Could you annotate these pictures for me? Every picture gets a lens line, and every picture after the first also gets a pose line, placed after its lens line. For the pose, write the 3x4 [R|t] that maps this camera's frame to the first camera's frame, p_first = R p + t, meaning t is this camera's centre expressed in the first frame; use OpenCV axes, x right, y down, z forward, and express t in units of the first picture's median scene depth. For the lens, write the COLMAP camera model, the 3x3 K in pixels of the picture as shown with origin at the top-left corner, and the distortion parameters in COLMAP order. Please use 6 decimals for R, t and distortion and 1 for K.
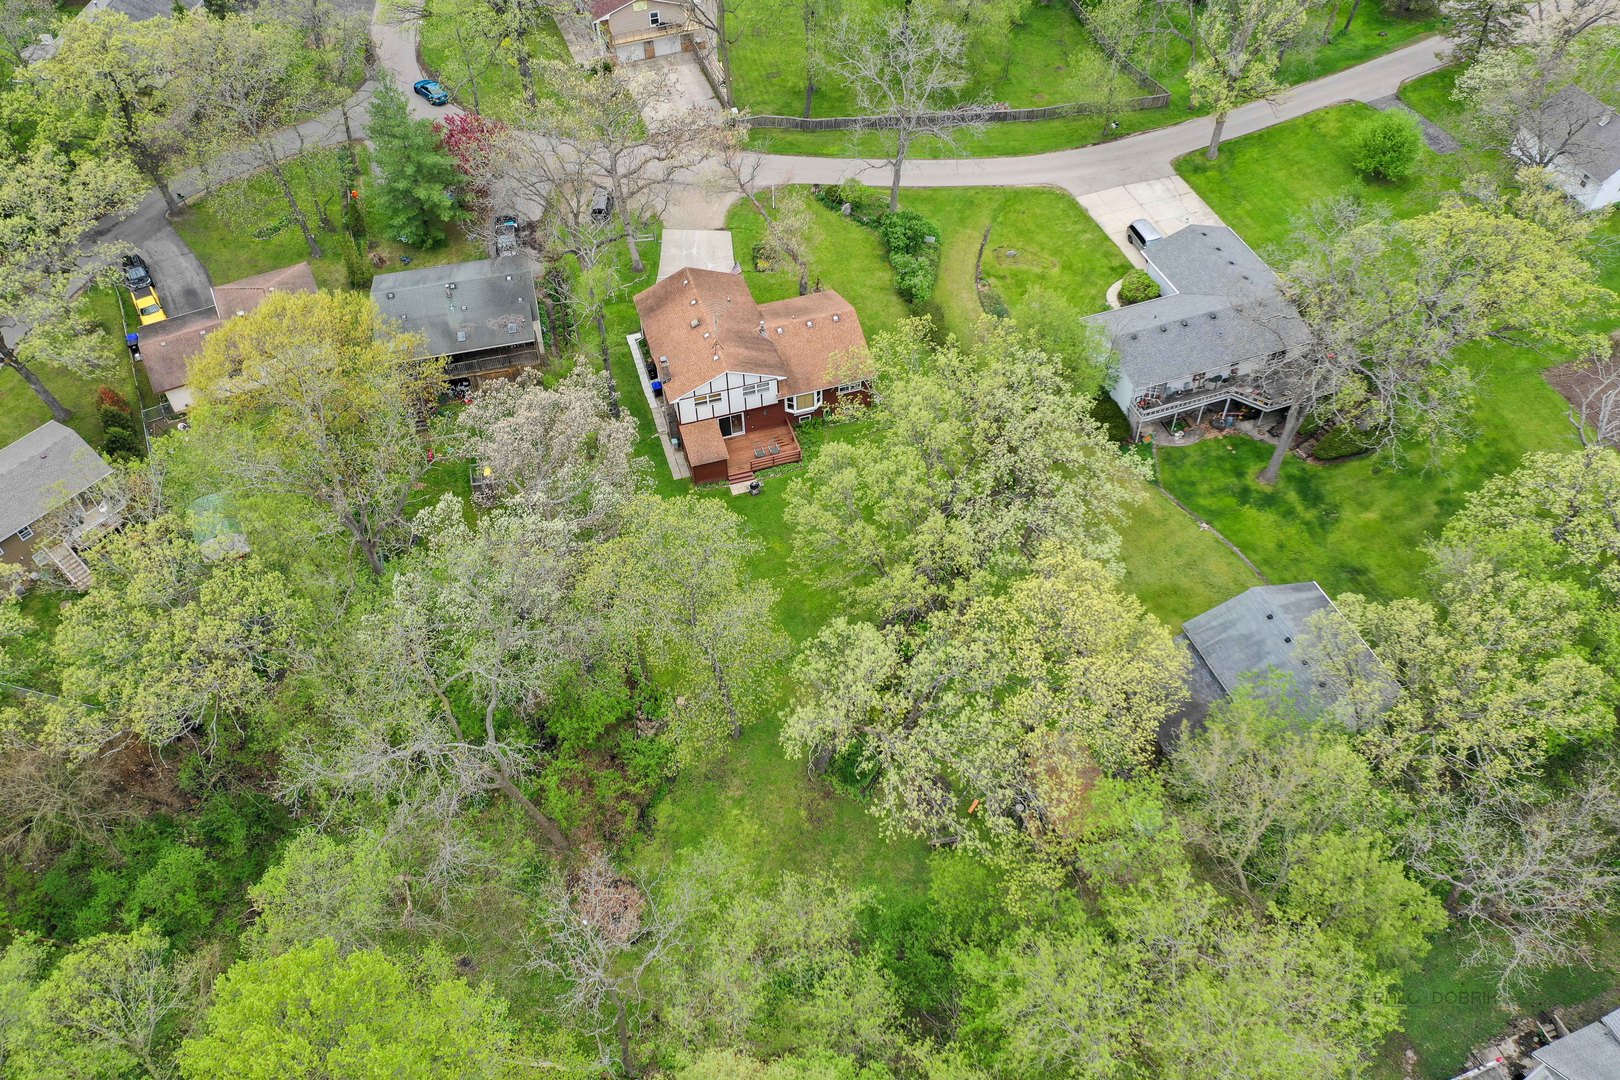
lens RADIAL K [[1298.5, 0, 807.8], [0, 1298.5, 538.5], [0, 0, 1]] dist [0.004318, -0.000848]
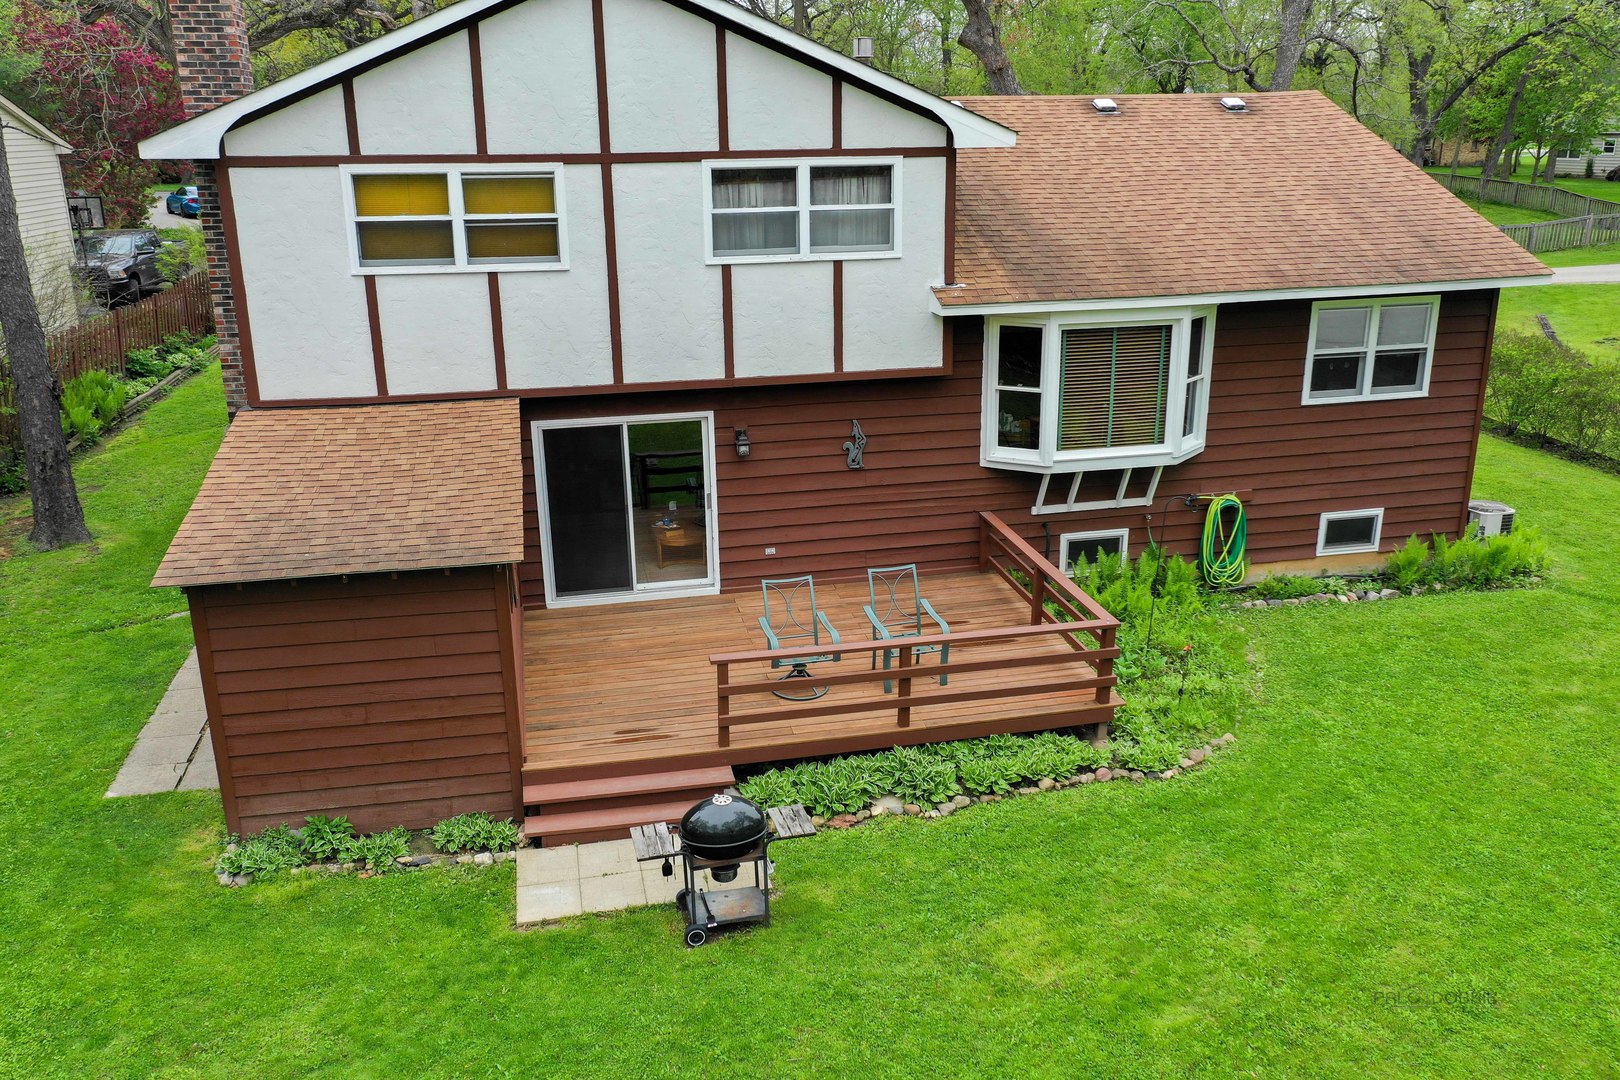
lens RADIAL K [[1298.5, 0, 809.6], [0, 1298.5, 534.0], [0, 0, 1]] dist [0.004318, -0.000848]
pose [[0.996310, 0.030814, -0.080105, -0.025892], [-0.067876, 0.854093, -0.515672, -0.007052], [0.052527, 0.519206, 0.853033, 0.884379]]
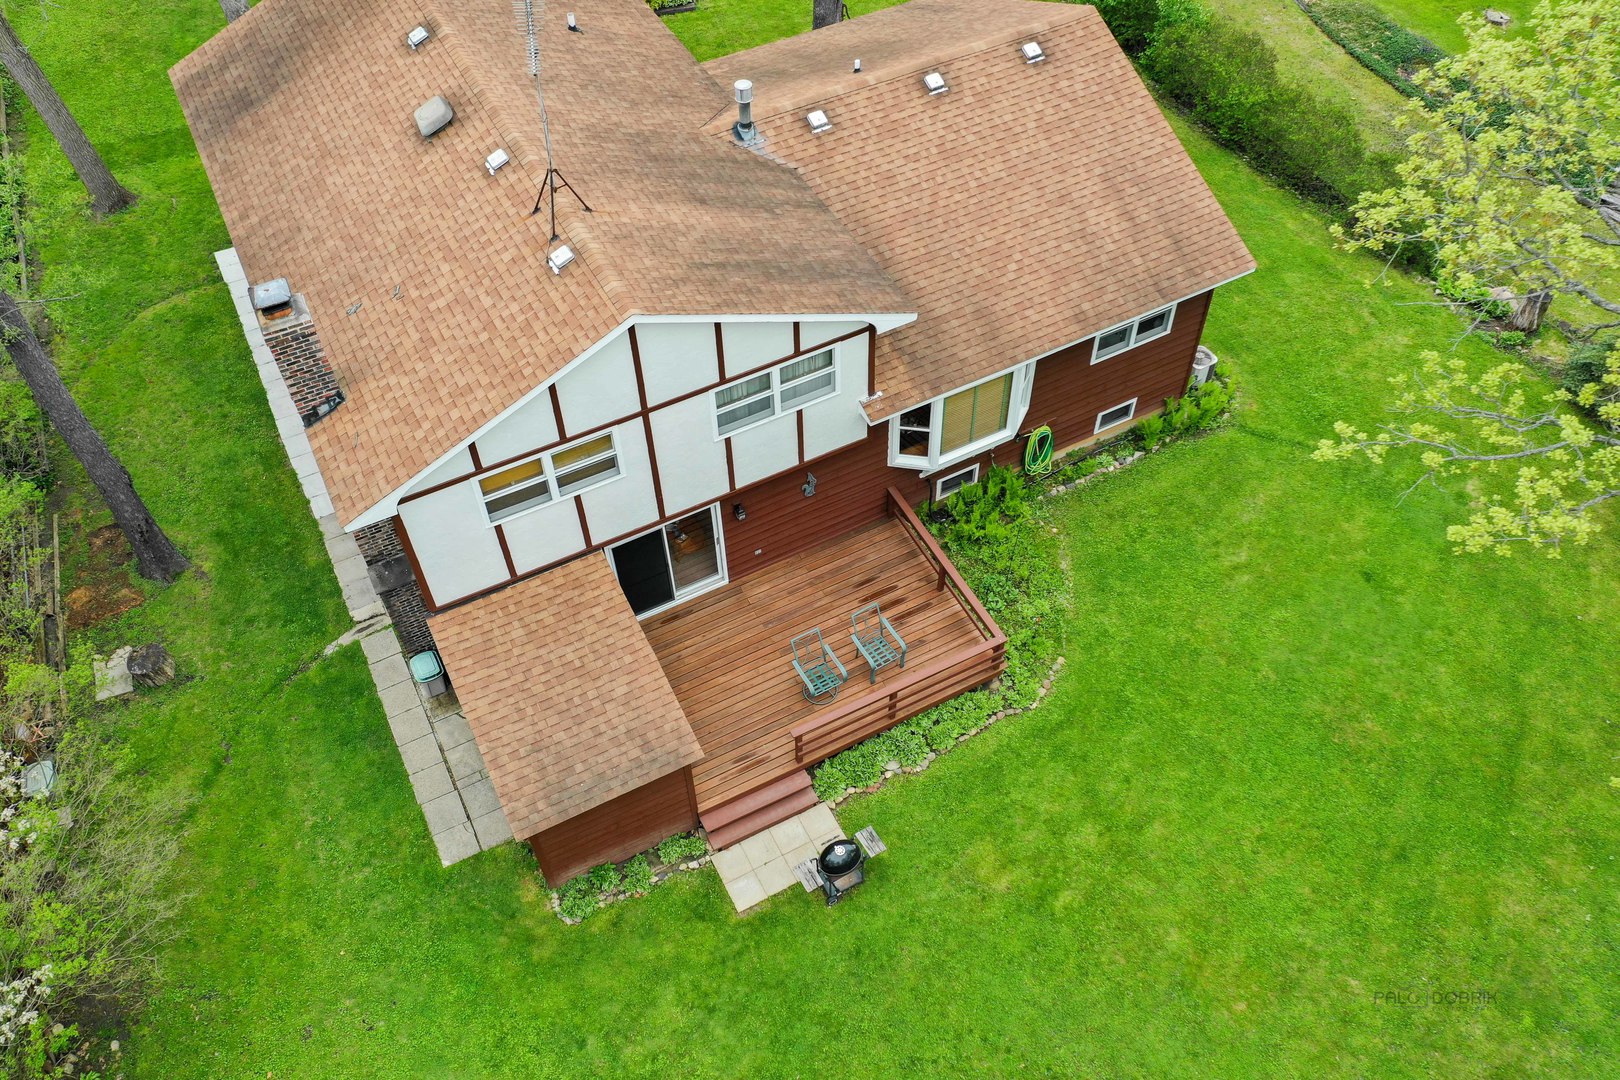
lens RADIAL K [[1298.5, 0, 816.1], [0, 1298.5, 537.4], [0, 0, 1]] dist [0.004318, -0.000848]
pose [[0.982647, -0.143243, 0.117838, -0.060708], [0.140182, 0.989545, 0.033911, -0.096847], [-0.121463, -0.016803, 0.992454, 0.785343]]
